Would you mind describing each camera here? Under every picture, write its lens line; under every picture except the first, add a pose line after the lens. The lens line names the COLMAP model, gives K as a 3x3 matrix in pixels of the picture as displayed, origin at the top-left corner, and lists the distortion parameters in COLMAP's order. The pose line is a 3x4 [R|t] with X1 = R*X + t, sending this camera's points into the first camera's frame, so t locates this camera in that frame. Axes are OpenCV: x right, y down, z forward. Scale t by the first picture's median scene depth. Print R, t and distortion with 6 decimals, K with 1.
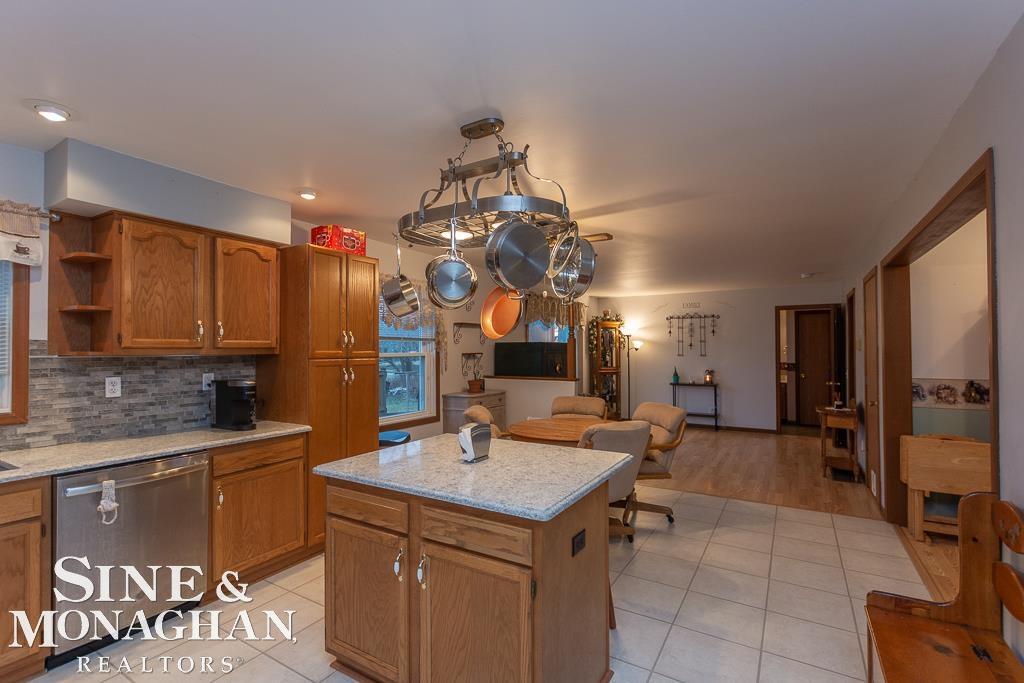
lens RADIAL K [[468.7, 0, 511.9], [0, 468.7, 342.6], [0, 0, 1]] dist [0.002598, 0.002310]
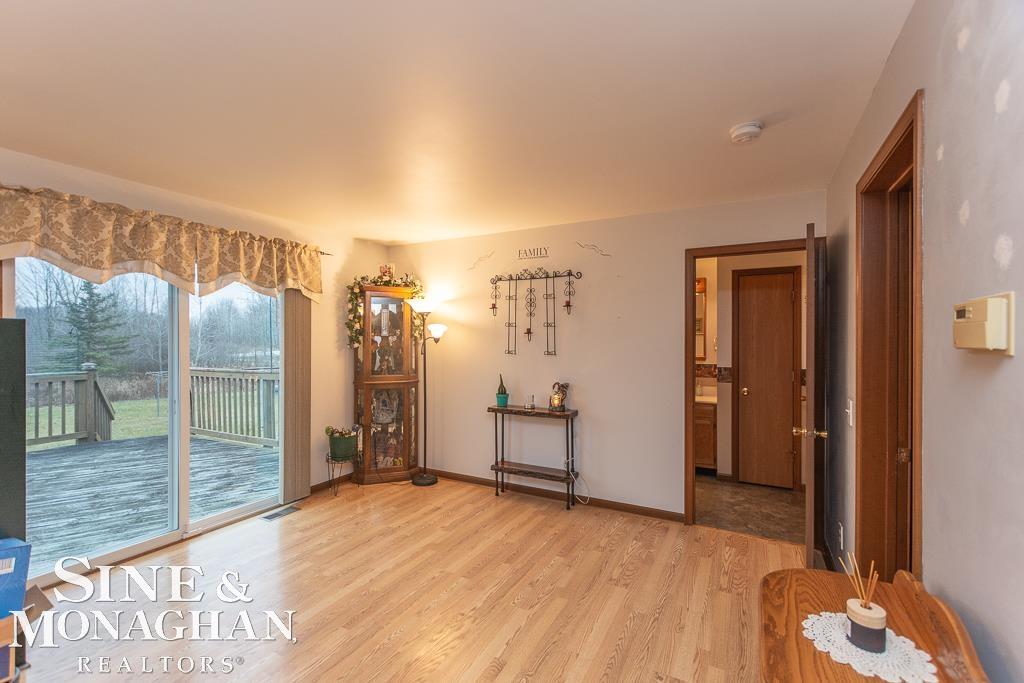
lens RADIAL K [[468.7, 0, 505.4], [0, 468.7, 342.7], [0, 0, 1]] dist [0.002598, 0.002310]
pose [[0.998435, 0.004581, 0.055737, 0.547383], [-0.005715, 0.999780, 0.020192, 0.010662], [-0.055632, -0.020479, 0.998241, 0.837976]]
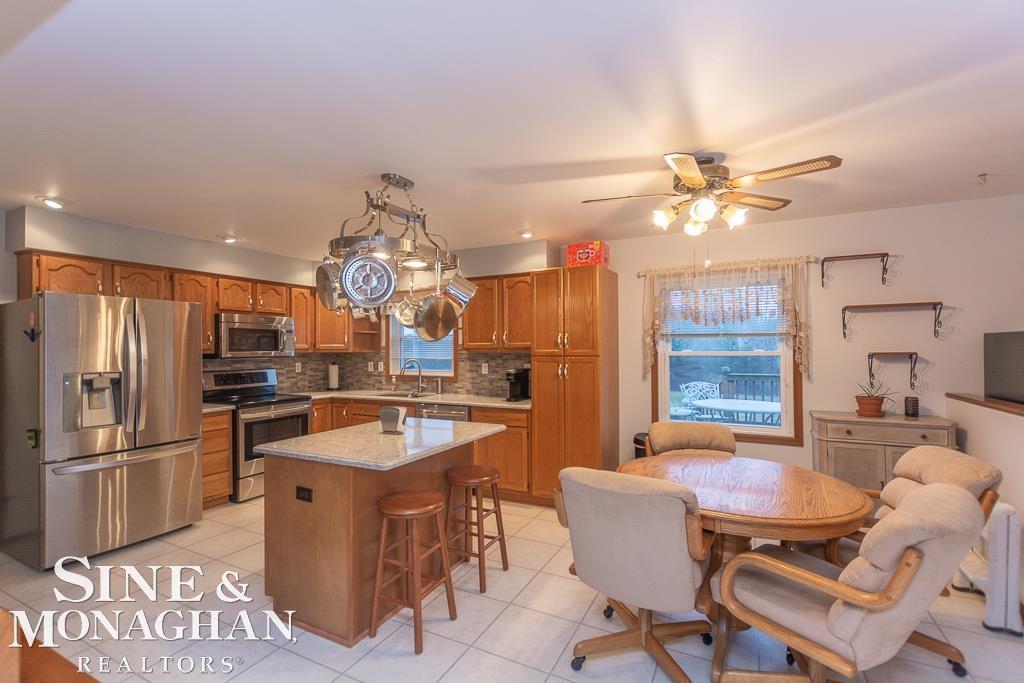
lens RADIAL K [[468.7, 0, 510.0], [0, 468.7, 345.4], [0, 0, 1]] dist [0.002598, 0.002310]
pose [[0.052996, -0.002930, -0.998590, 0.520759], [0.020980, 0.999778, -0.001820, 0.003506], [0.998374, -0.020854, 0.053046, 0.499644]]
